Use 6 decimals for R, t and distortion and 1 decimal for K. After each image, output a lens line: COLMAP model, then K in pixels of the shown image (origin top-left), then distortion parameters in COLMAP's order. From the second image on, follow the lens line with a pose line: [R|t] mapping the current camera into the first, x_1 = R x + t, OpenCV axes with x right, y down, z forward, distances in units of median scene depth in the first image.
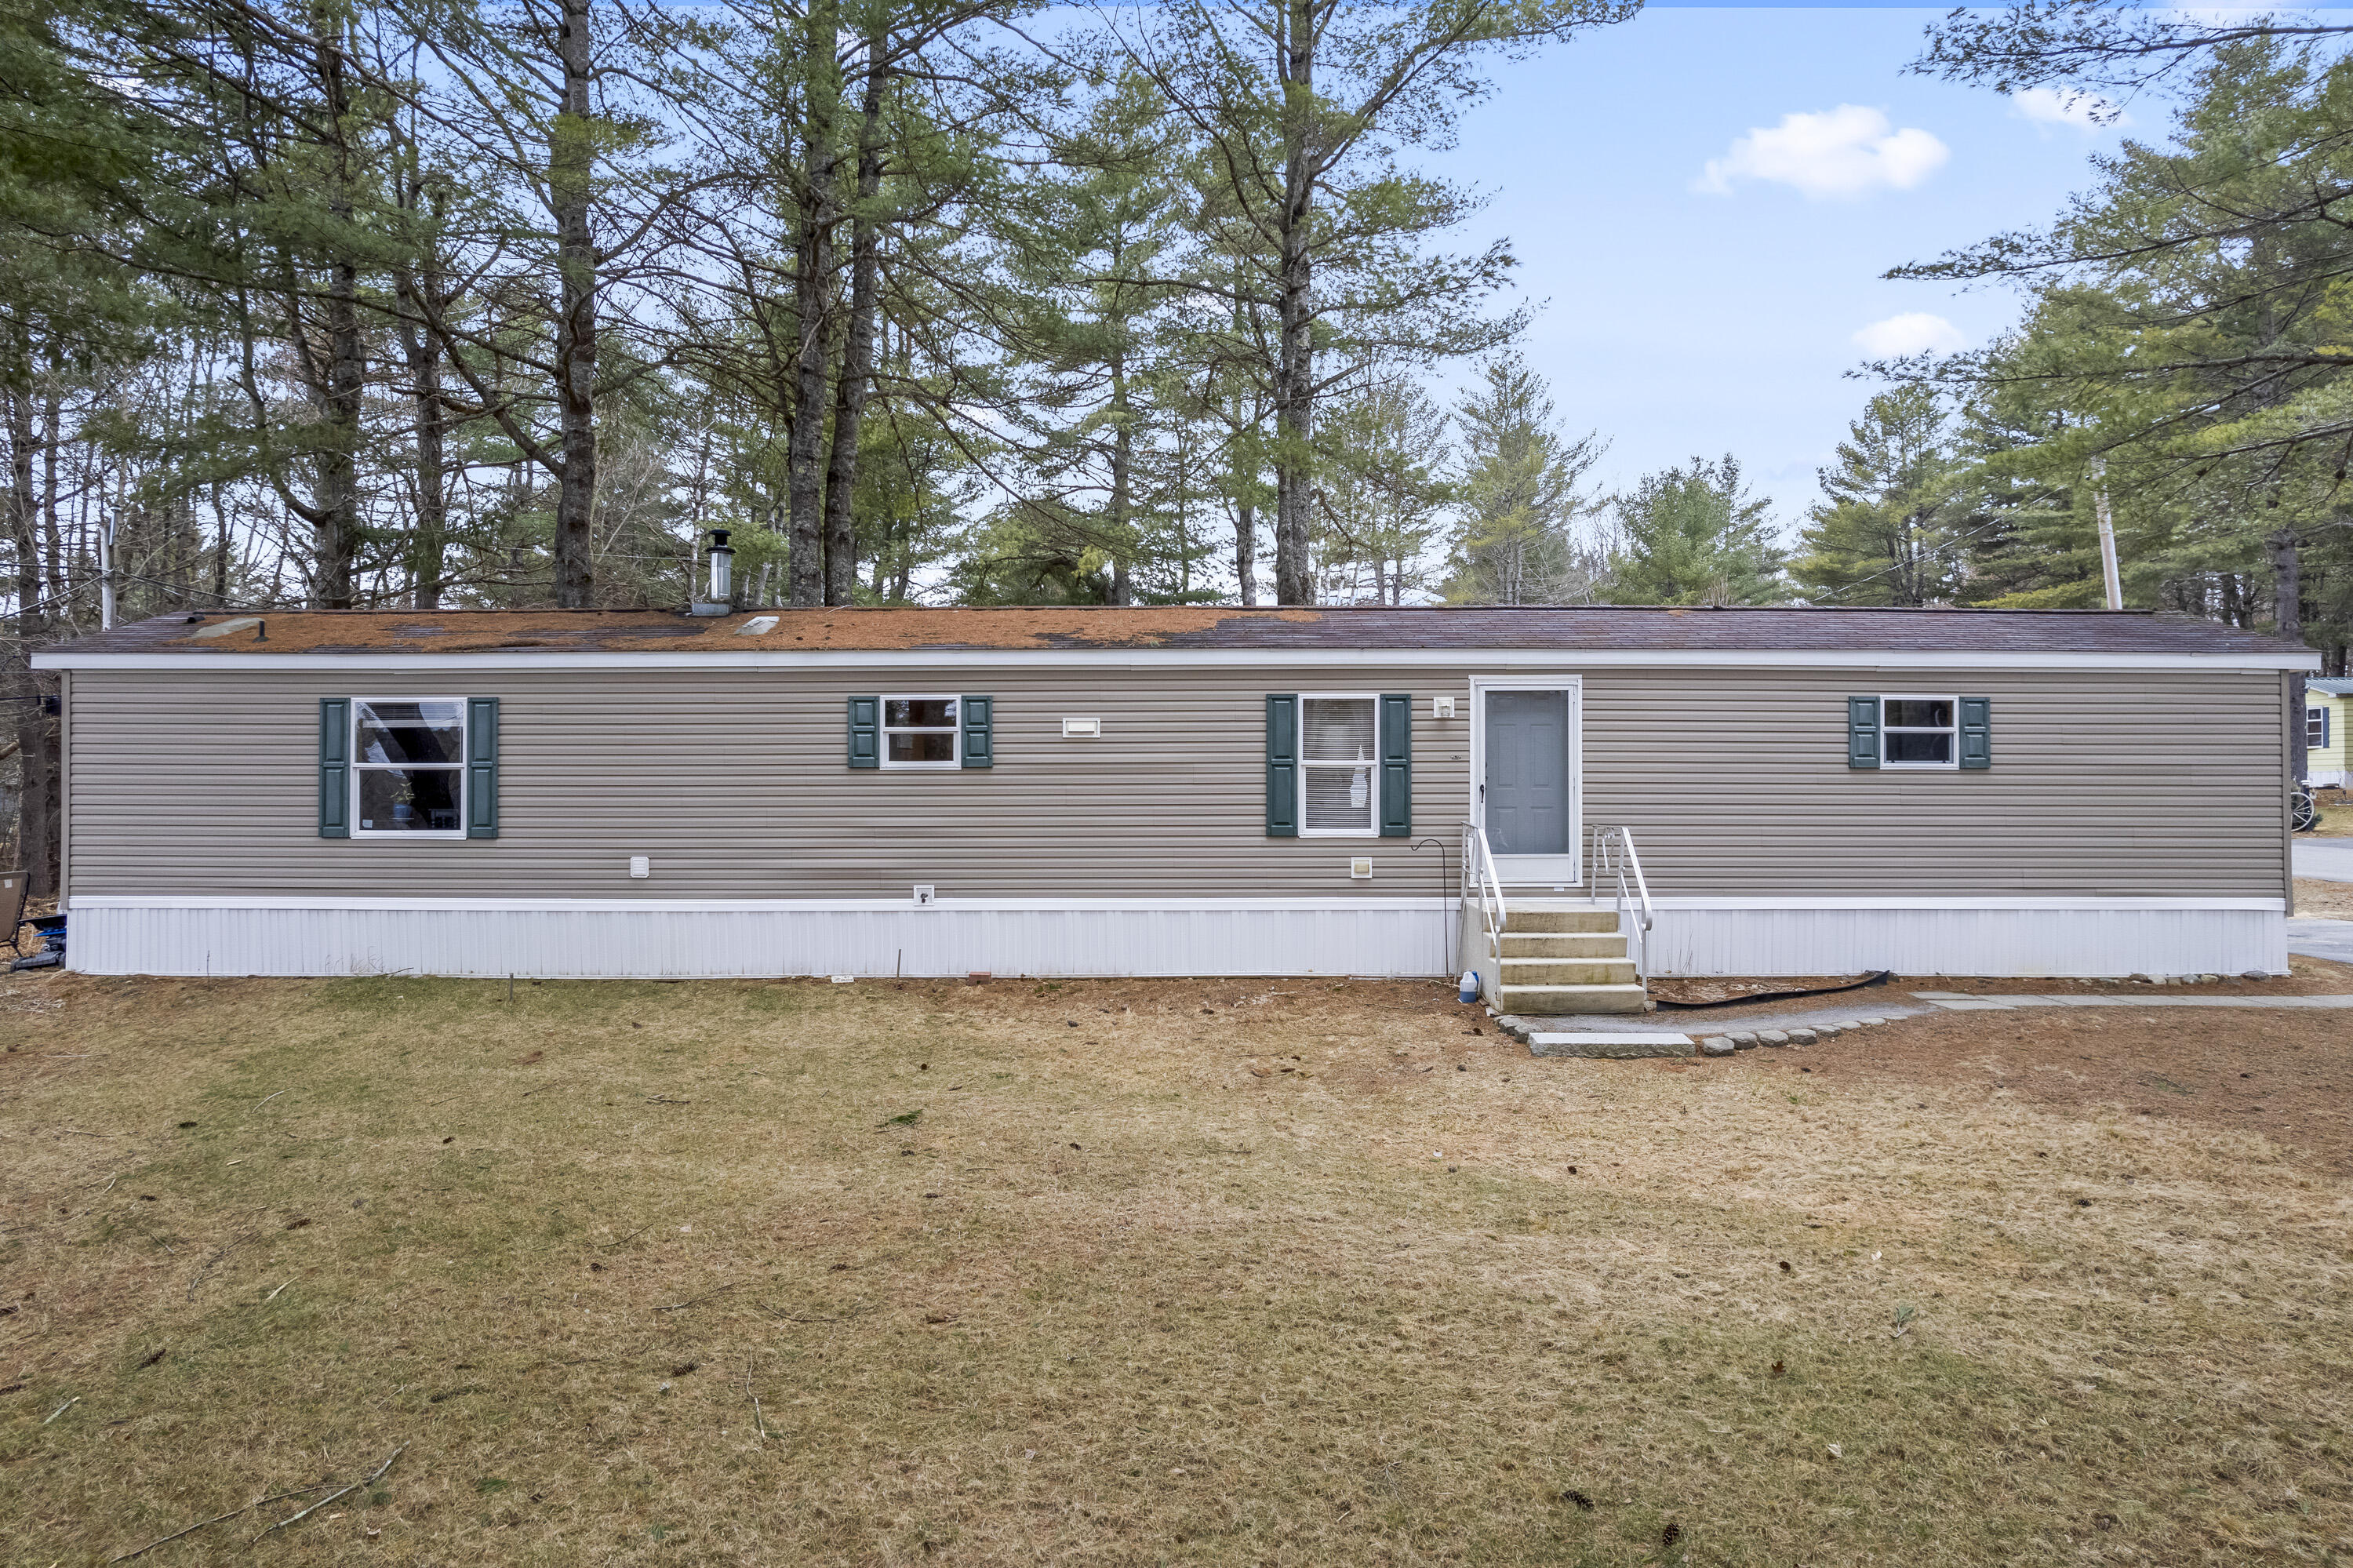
lens RADIAL K [[1472.3, 0, 1176.5], [0, 1472.3, 784.0], [0, 0, 1]] dist [-0.066848, 0.050584]
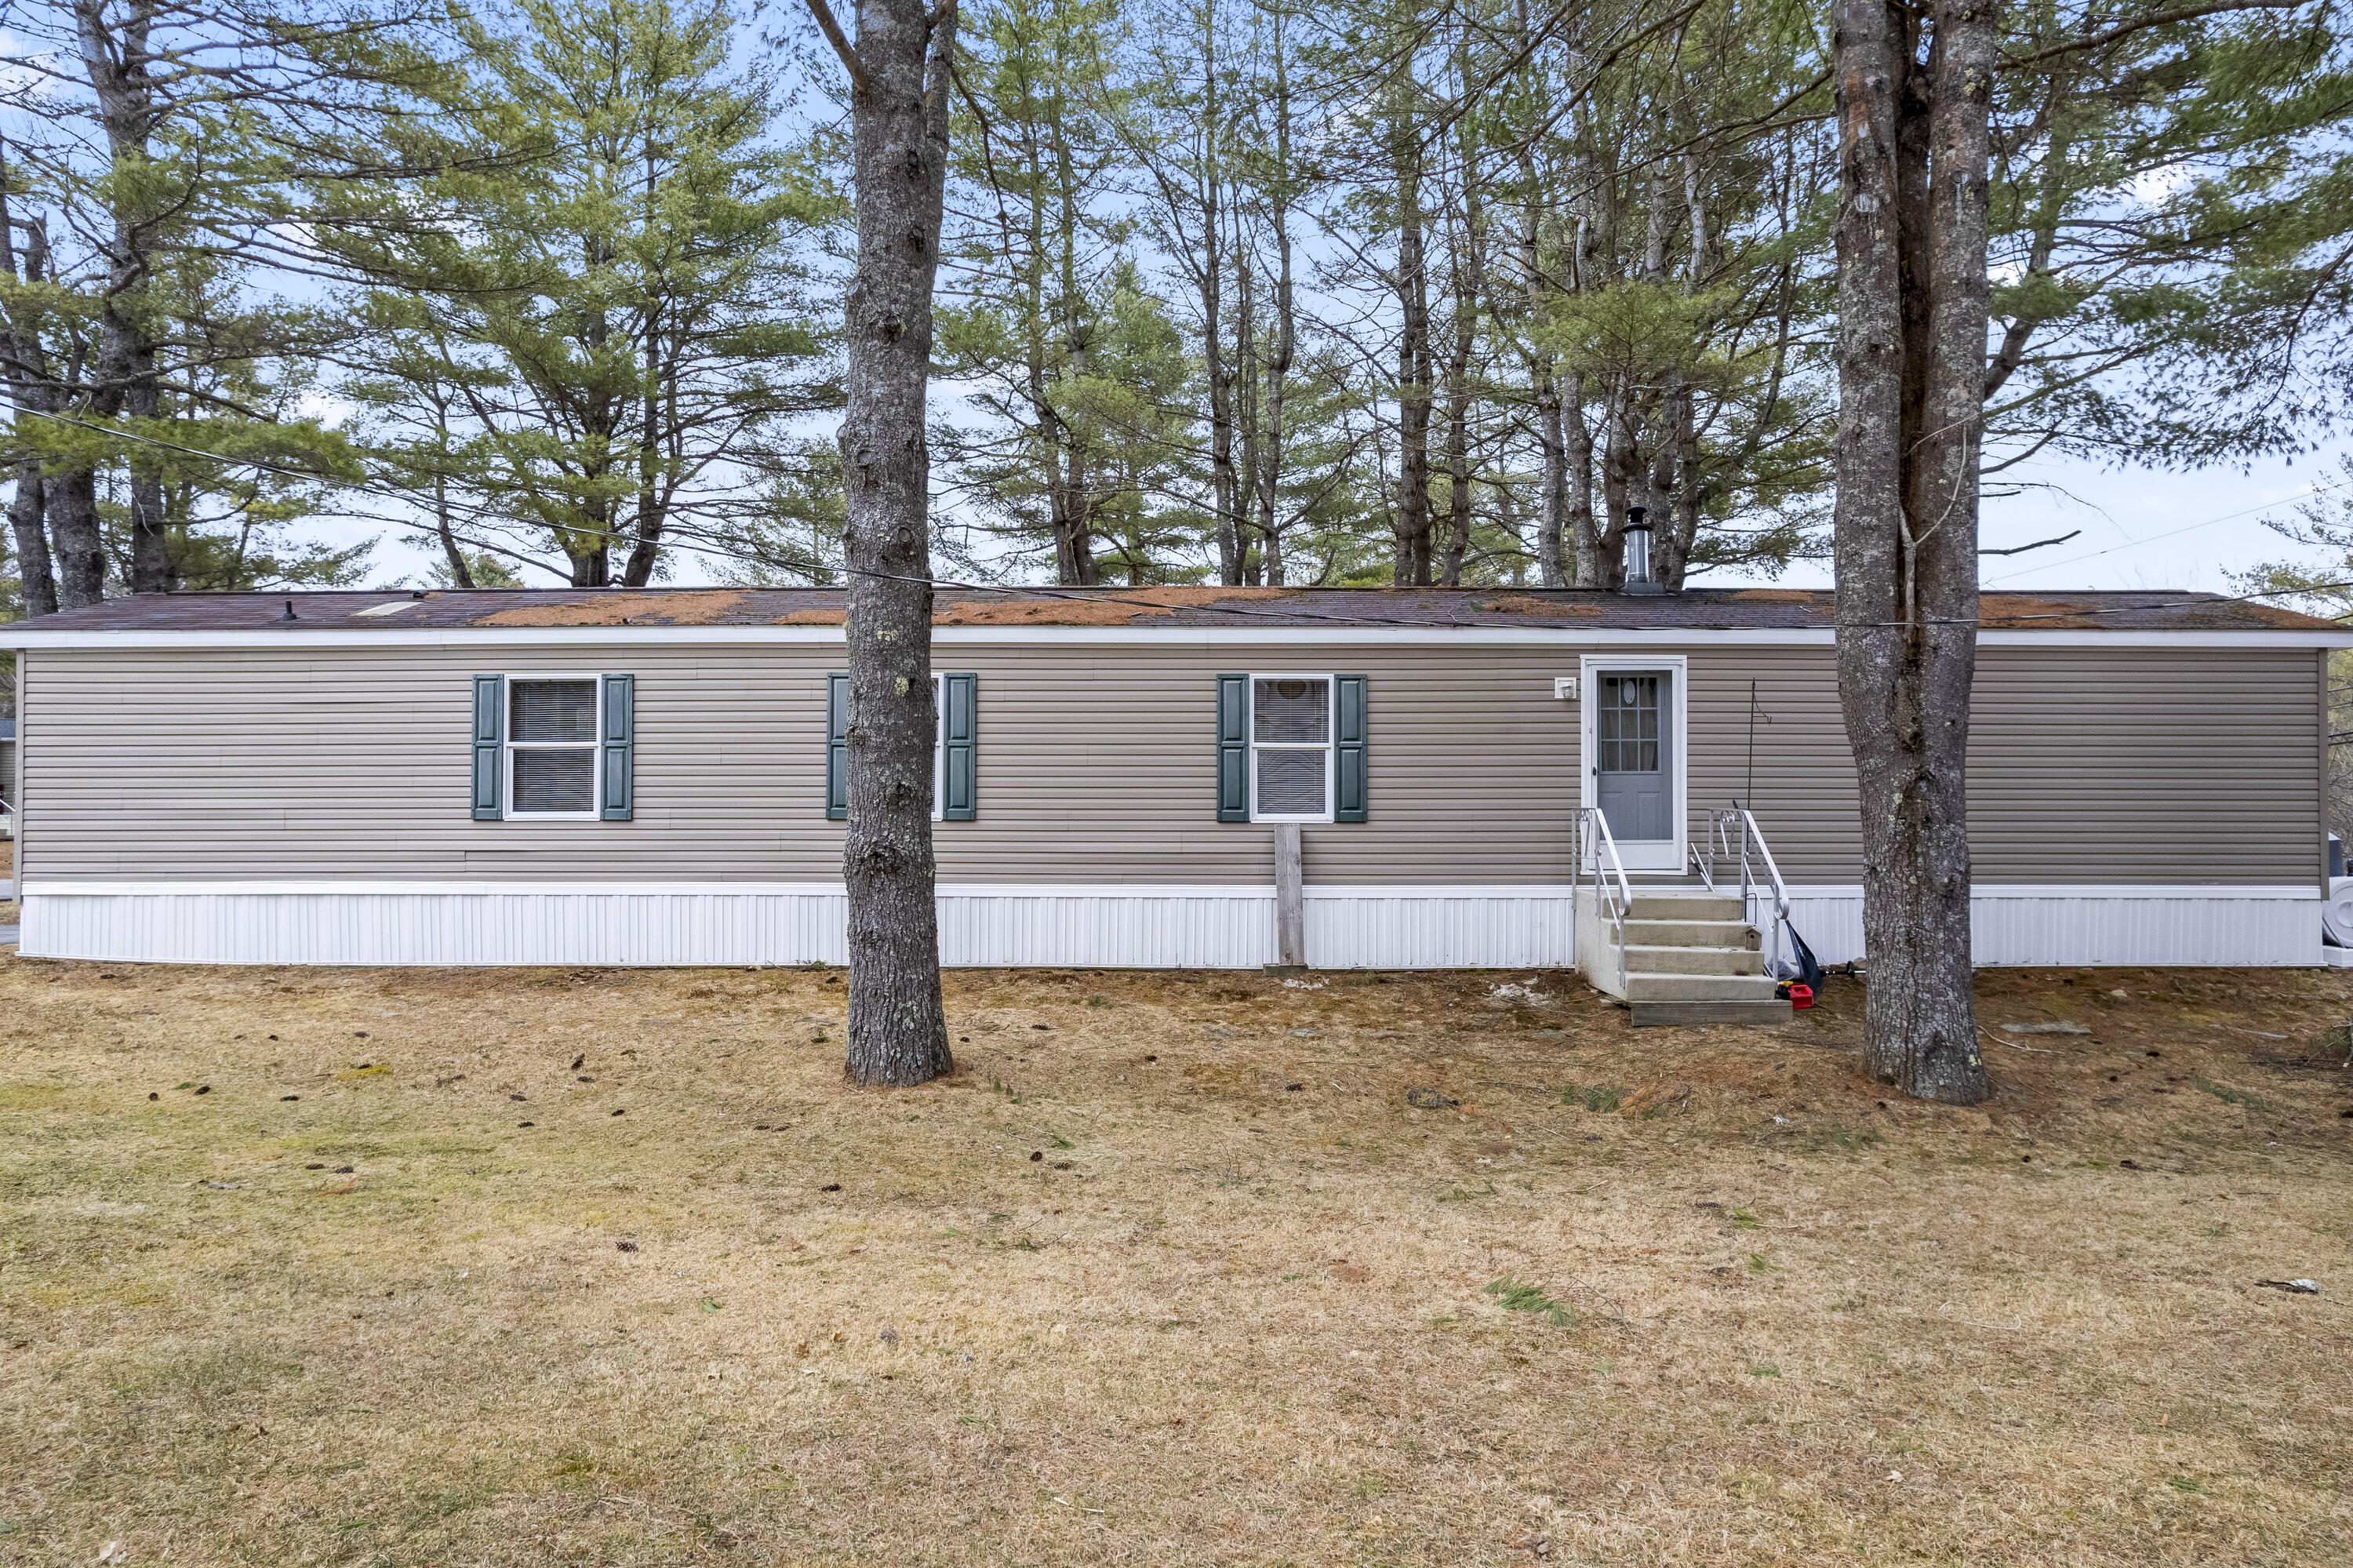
lens RADIAL K [[1527.8, 0, 1176.5], [0, 1527.8, 784.0], [0, 0, 1]] dist [-0.056151, -0.000965]
pose [[0.999995, 0.002870, 0.001005, -0.067397], [-0.002882, 0.999927, 0.011737, 0.000136], [-0.000971, -0.011740, 0.999931, 0.000160]]
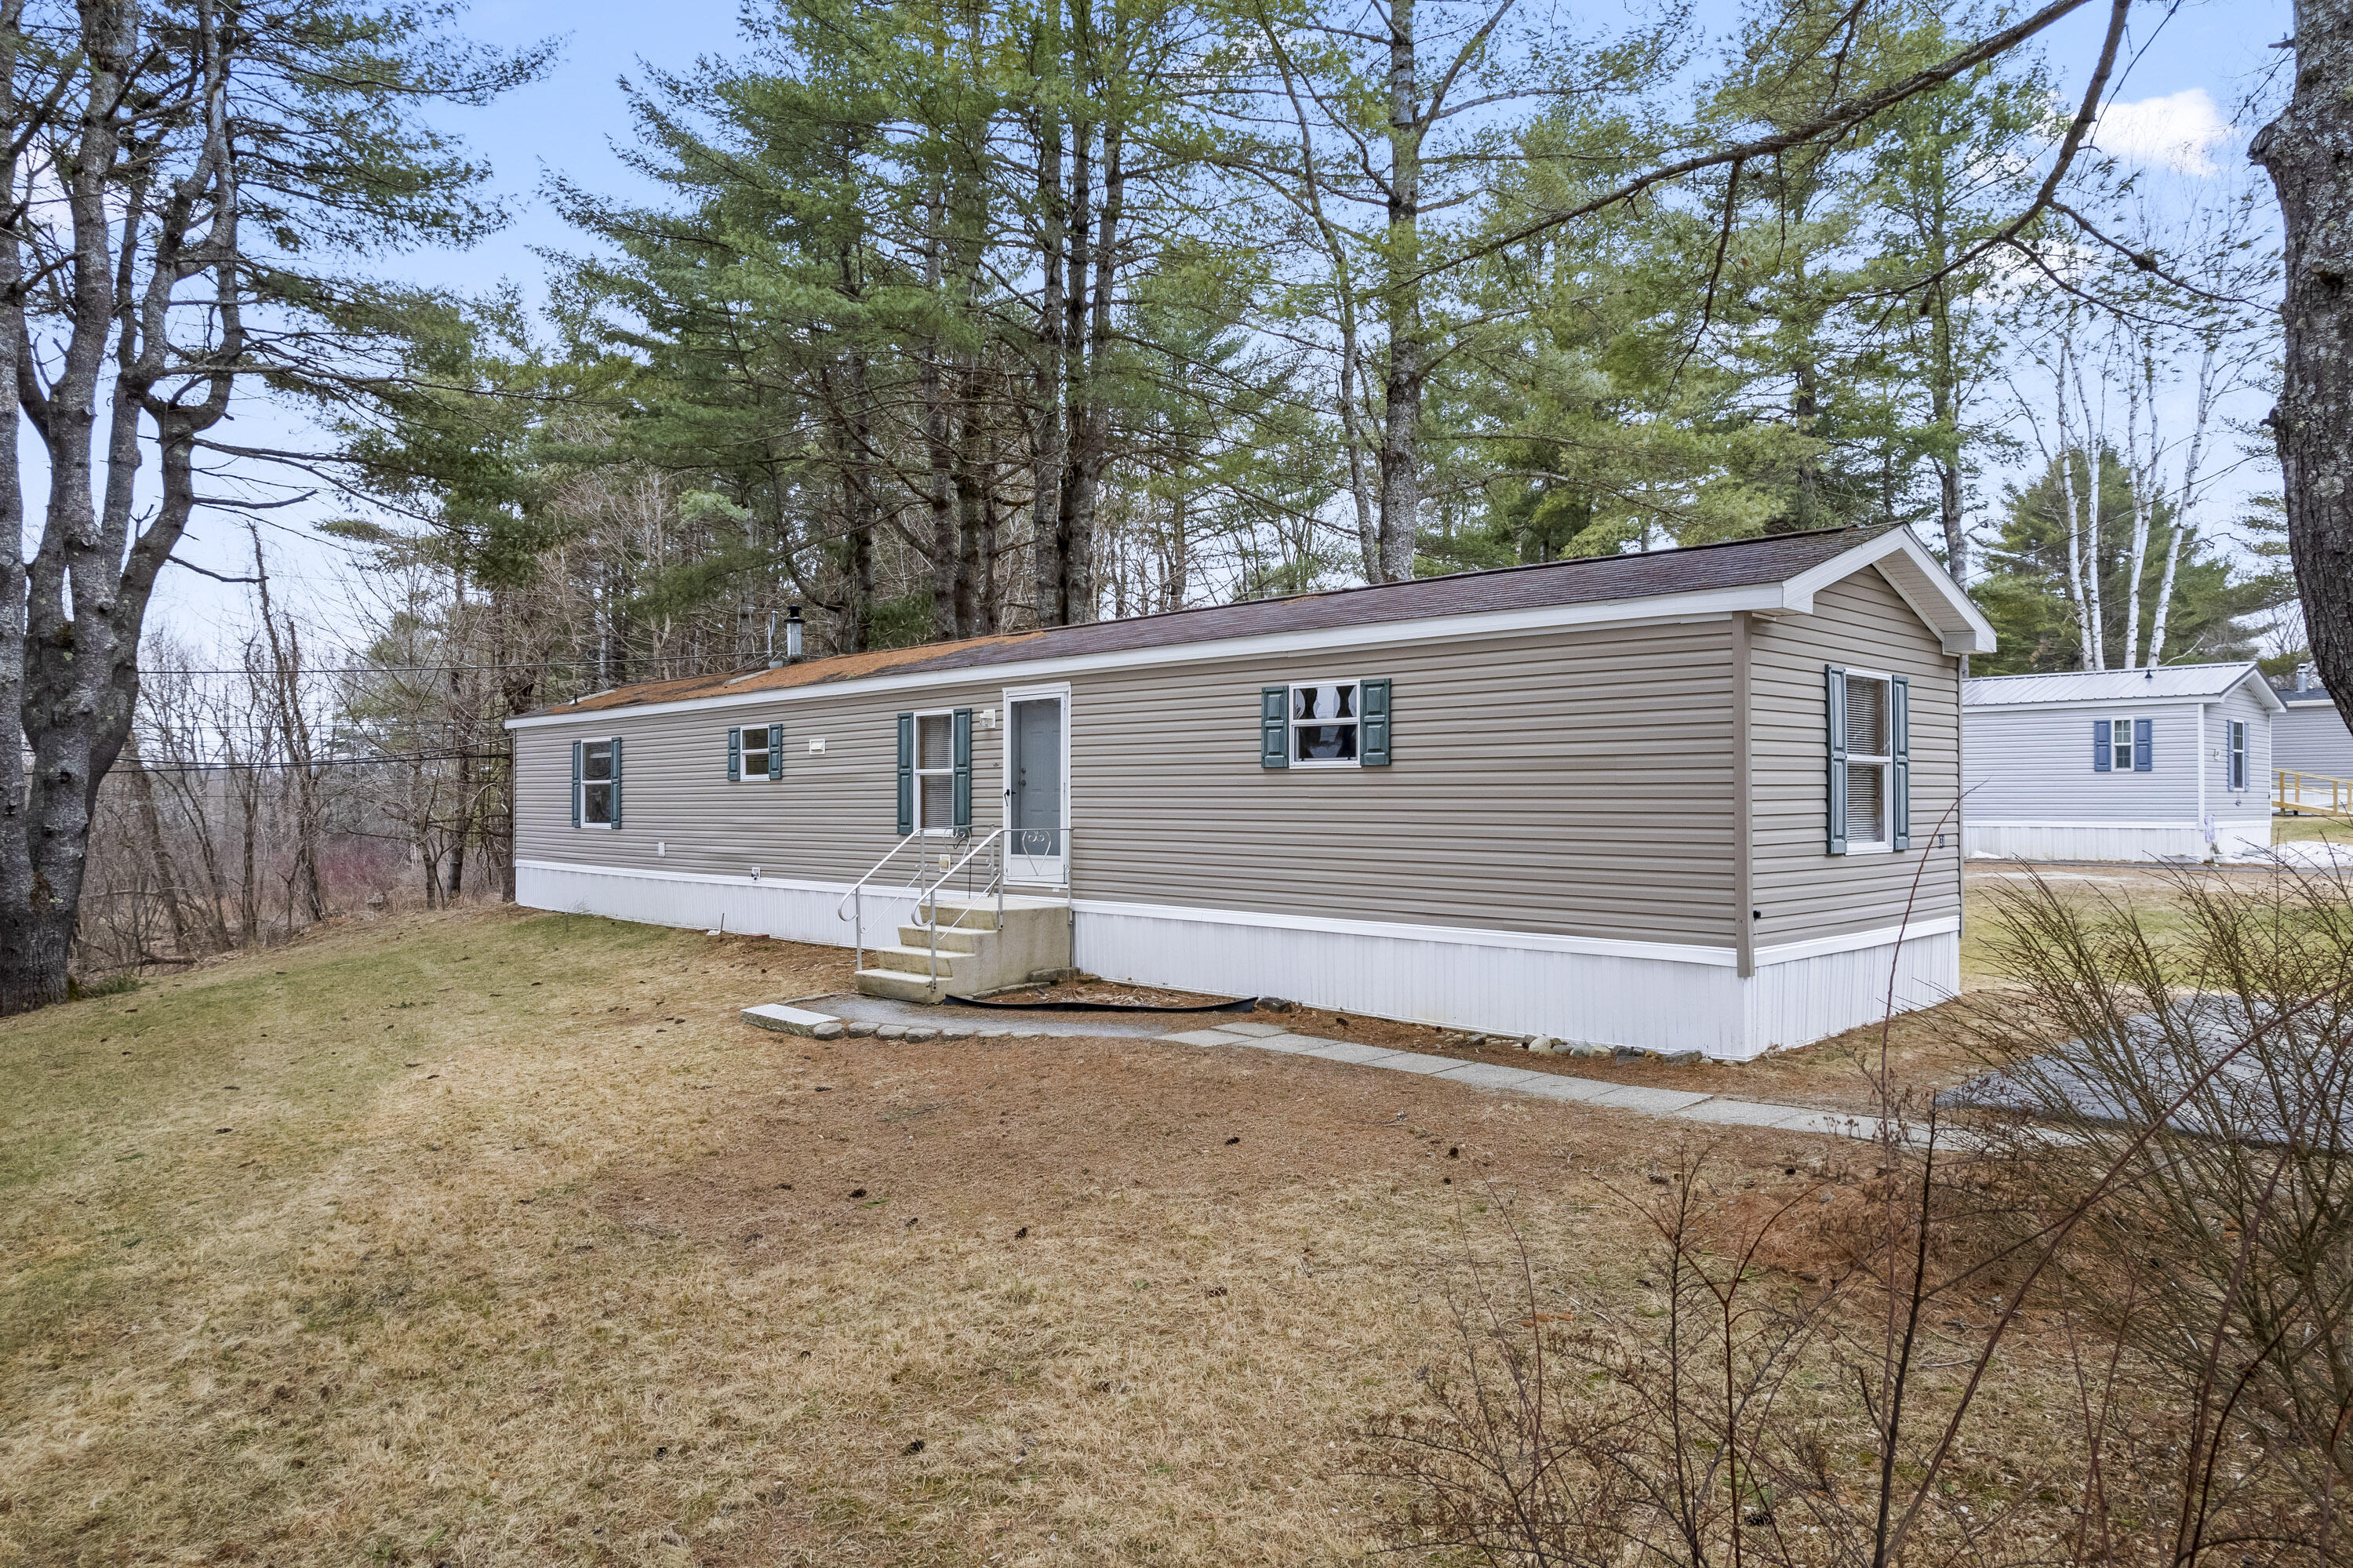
lens RADIAL K [[1527.8, 0, 1176.5], [0, 1527.8, 784.0], [0, 0, 1]] dist [-0.056151, -0.000965]
pose [[0.693438, -0.009267, -0.720457, 1.097268], [0.019660, 0.999788, 0.006063, -0.007901], [0.720248, -0.018368, 0.693473, 0.313900]]
